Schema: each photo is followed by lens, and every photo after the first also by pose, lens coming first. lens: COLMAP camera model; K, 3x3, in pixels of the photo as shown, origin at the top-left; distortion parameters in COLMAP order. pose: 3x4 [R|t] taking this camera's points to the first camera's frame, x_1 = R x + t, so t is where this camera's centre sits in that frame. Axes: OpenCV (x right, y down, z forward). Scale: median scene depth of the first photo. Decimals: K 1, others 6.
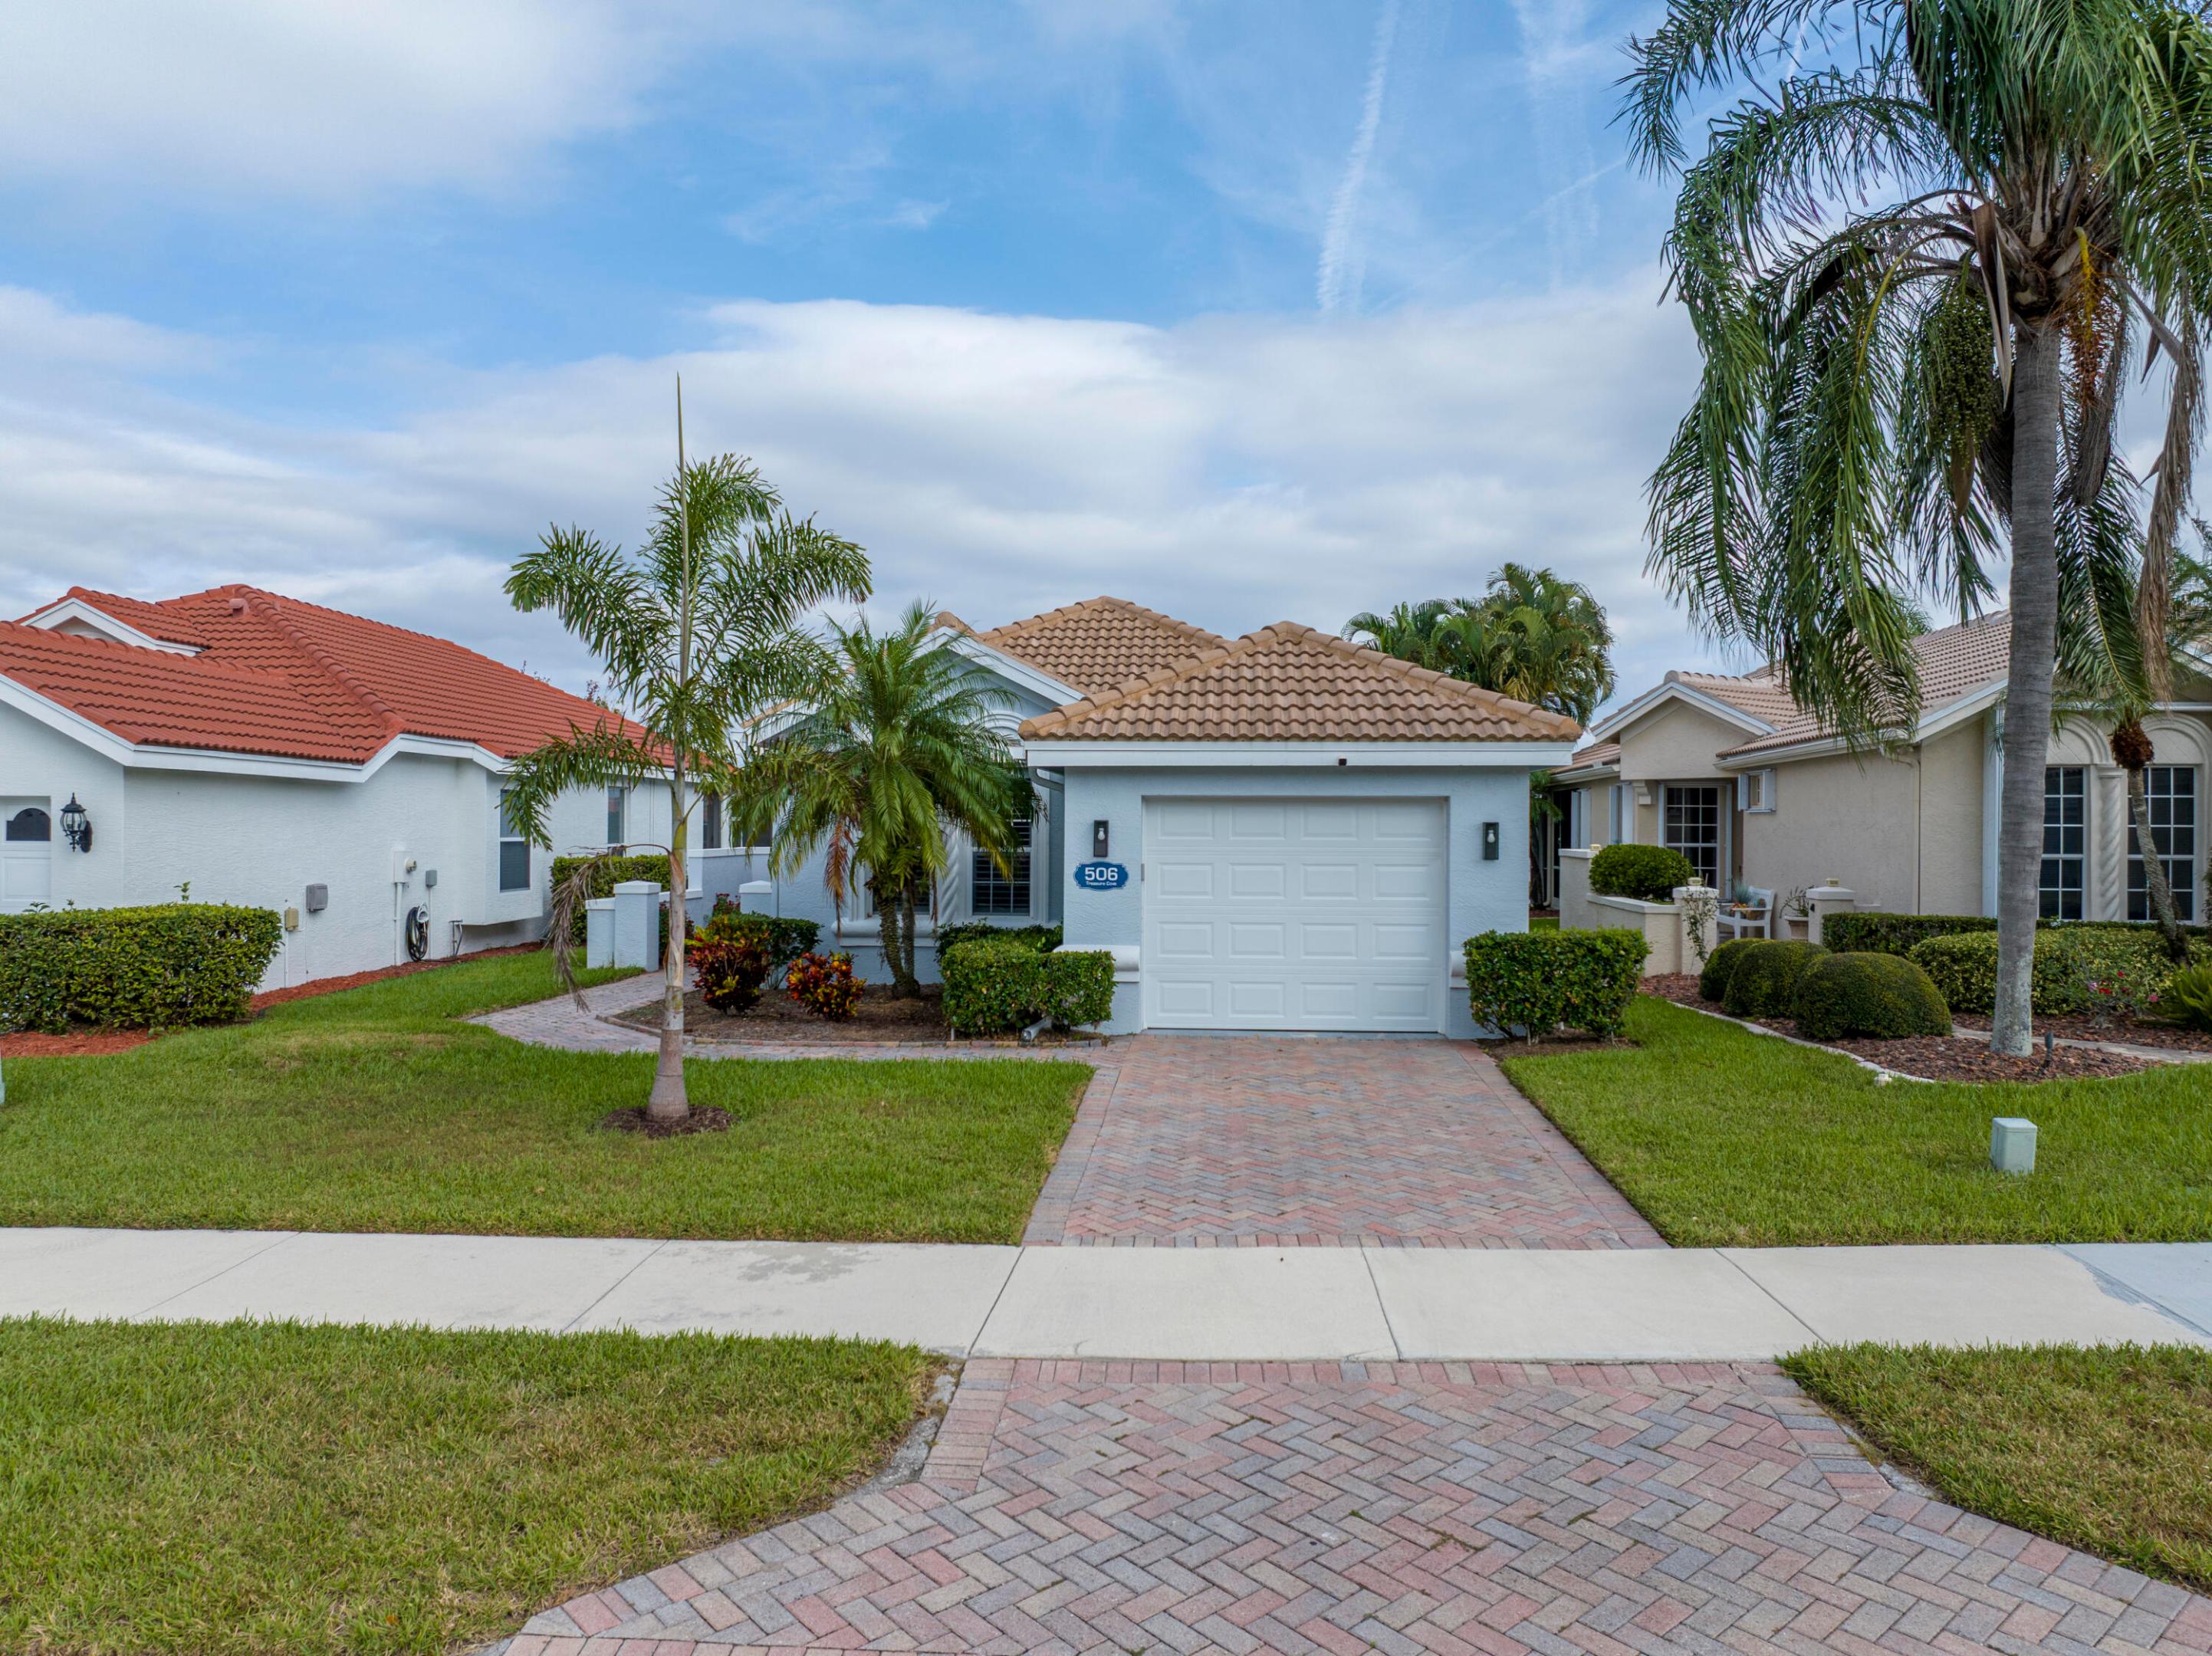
lens RADIAL K [[1553.2, 0, 1101.0], [0, 1553.2, 822.2], [0, 0, 1]] dist [-0.027489, -0.008233]
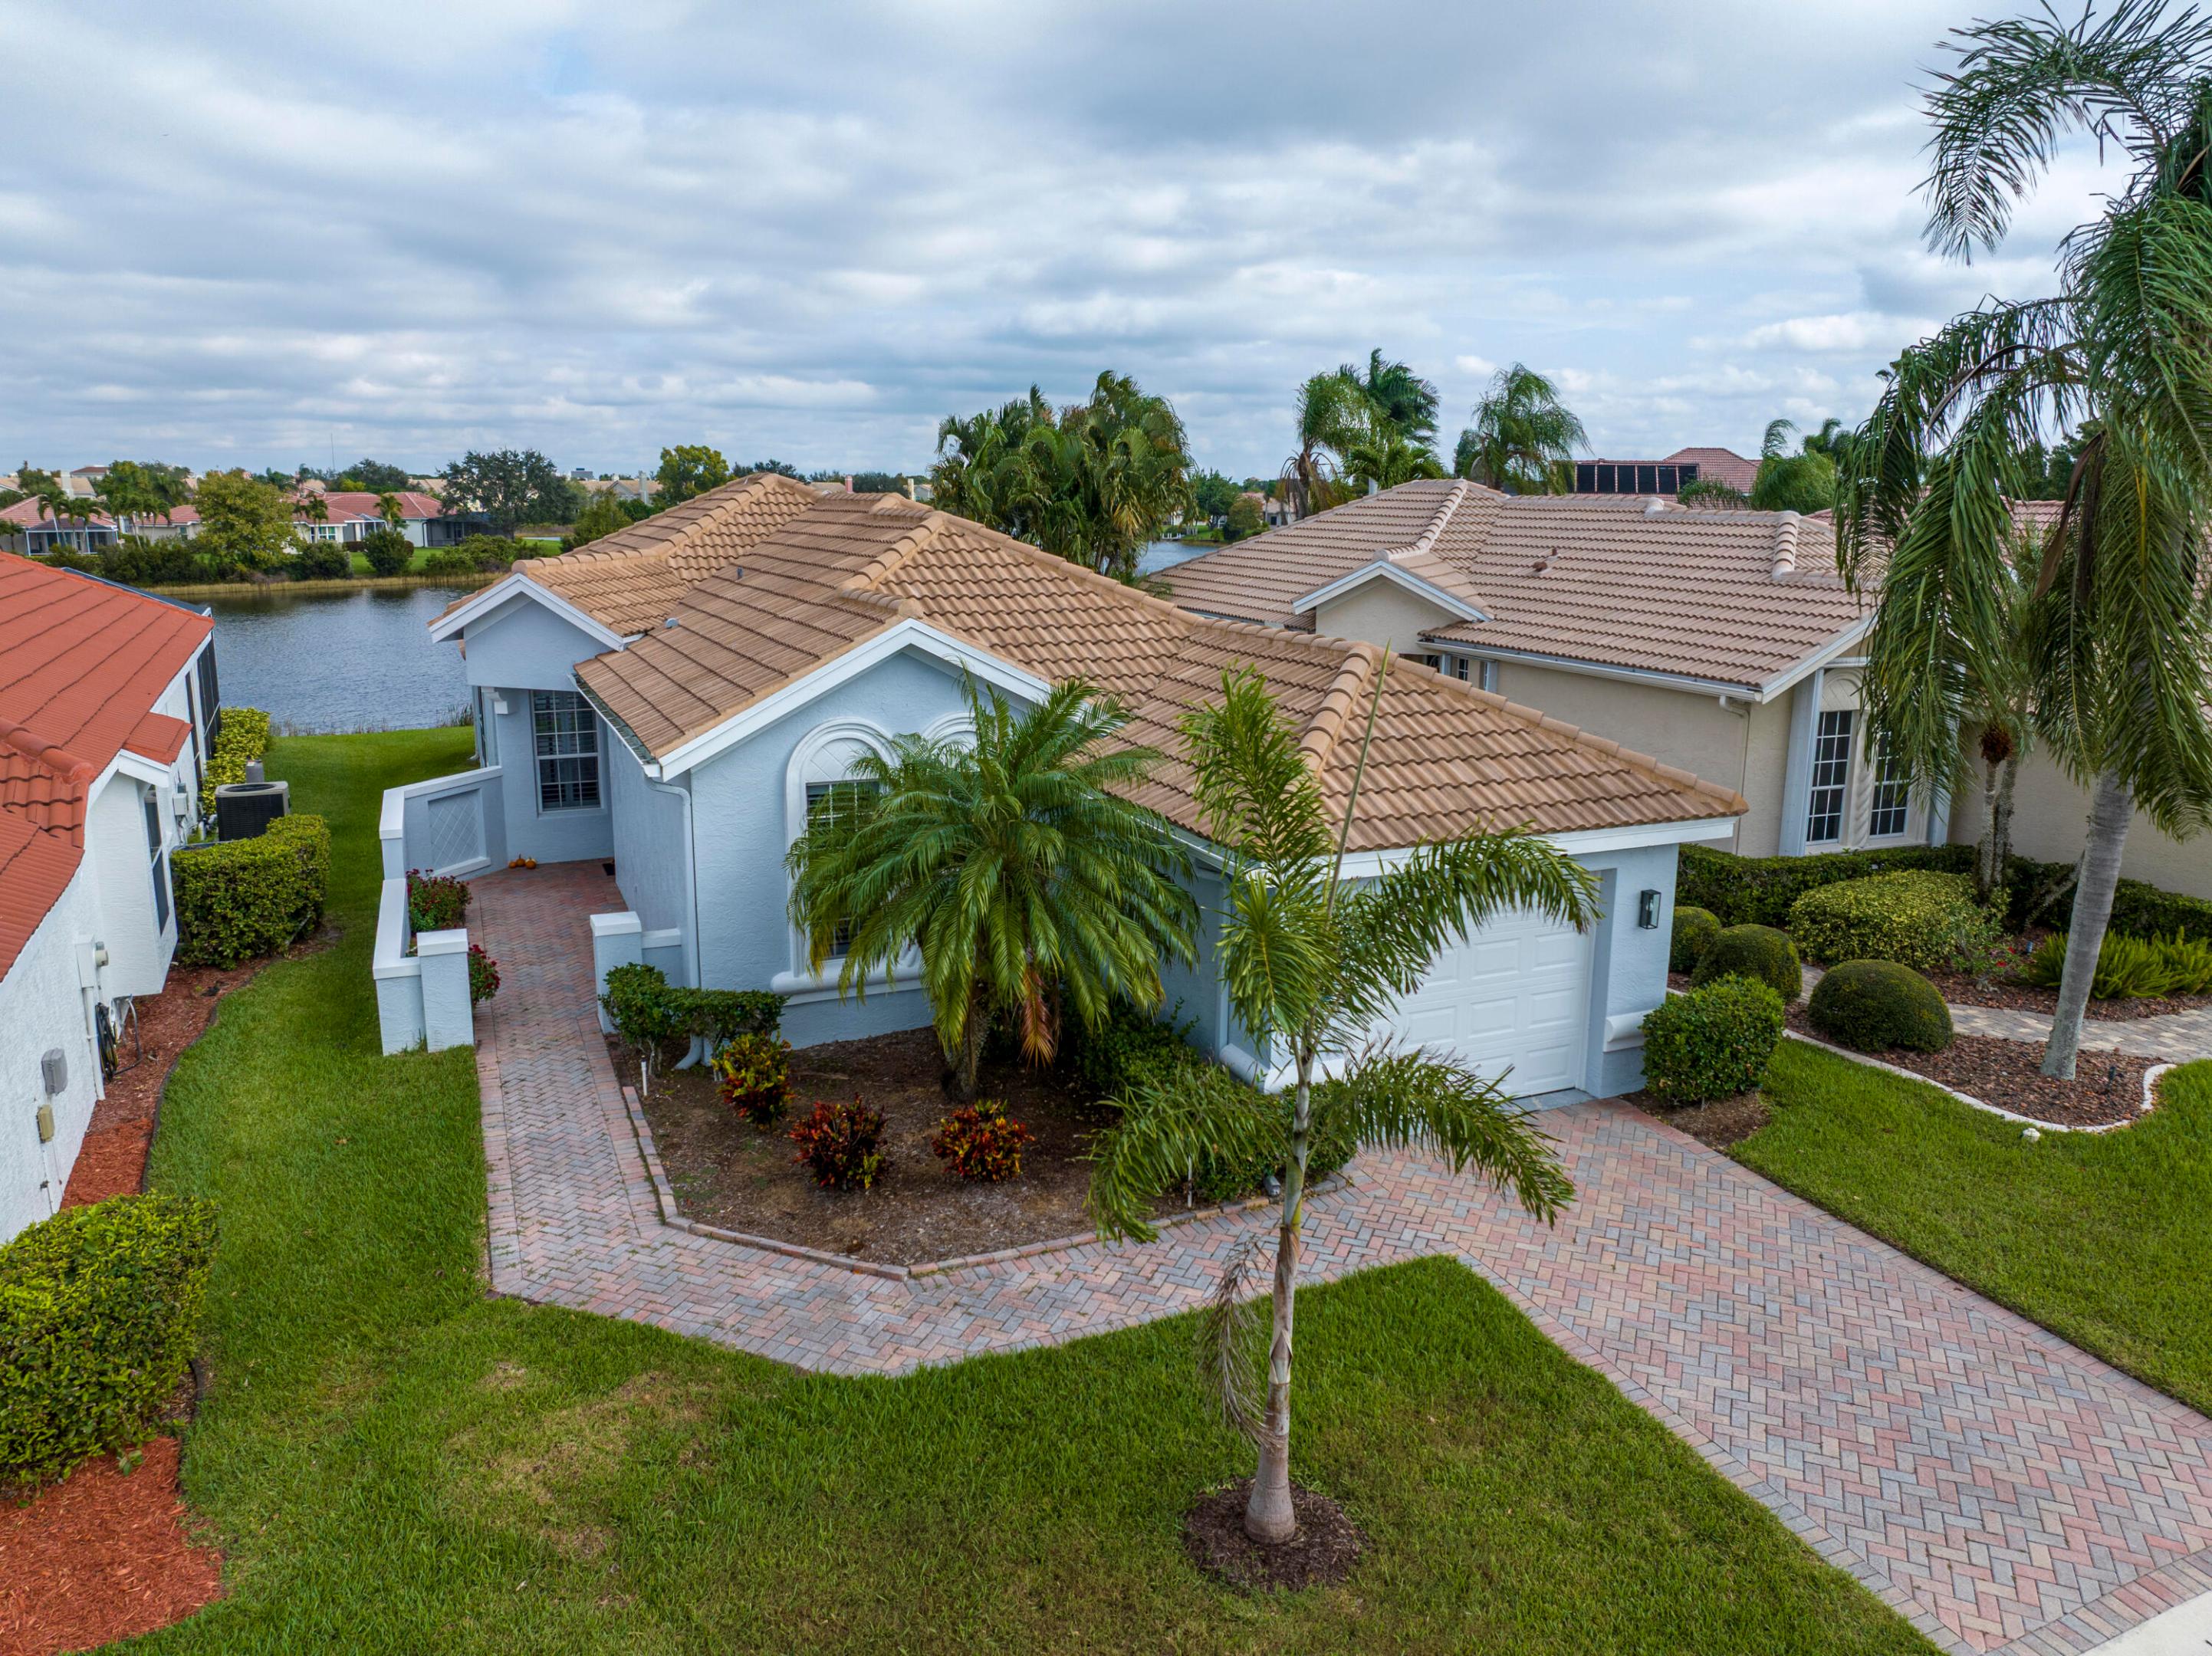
lens RADIAL K [[1553.2, 0, 1099.6], [0, 1553.2, 826.1], [0, 0, 1]] dist [-0.027489, -0.008233]
pose [[0.883694, -0.098987, 0.457479, -0.501918], [-0.002019, 0.976567, 0.215205, -0.248230], [-0.468061, -0.191099, 0.862786, 0.300376]]
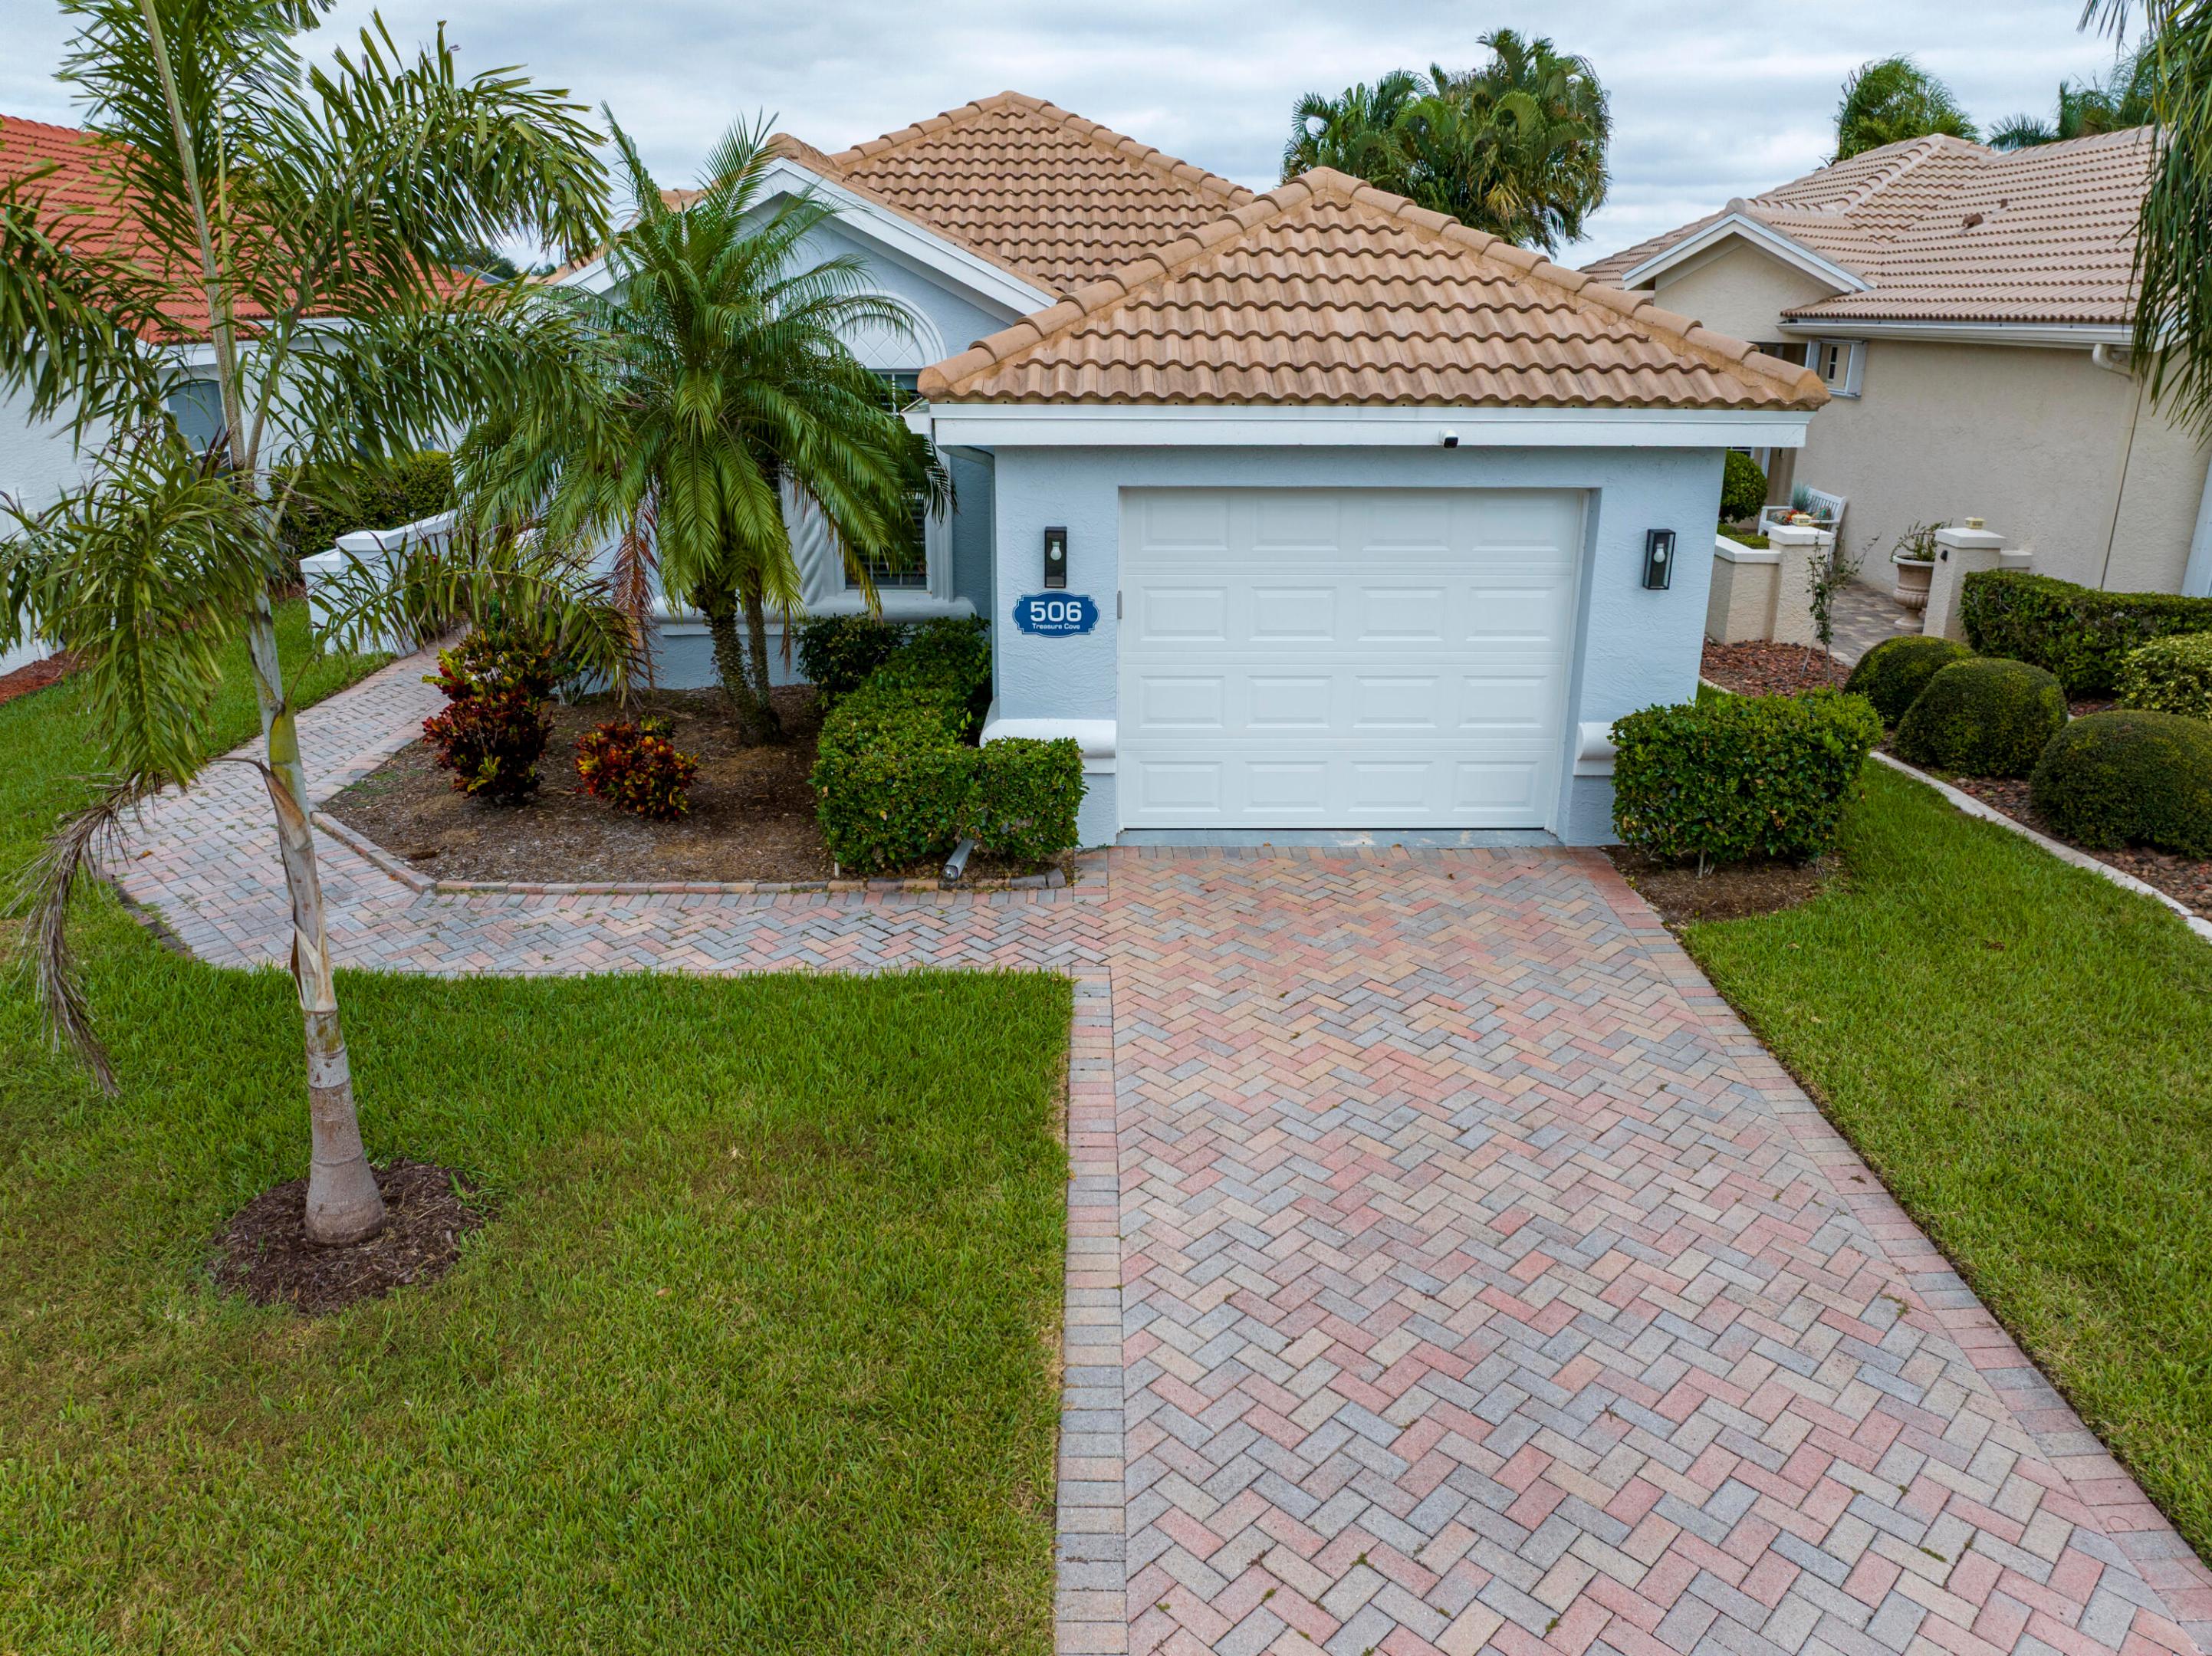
lens RADIAL K [[1553.2, 0, 1102.6], [0, 1553.2, 824.8], [0, 0, 1]] dist [-0.027489, -0.008233]
pose [[0.995965, -0.030061, 0.084555, -0.037150], [0.001068, 0.946127, 0.323795, -0.089835], [-0.089733, -0.322398, 0.942341, 0.363497]]
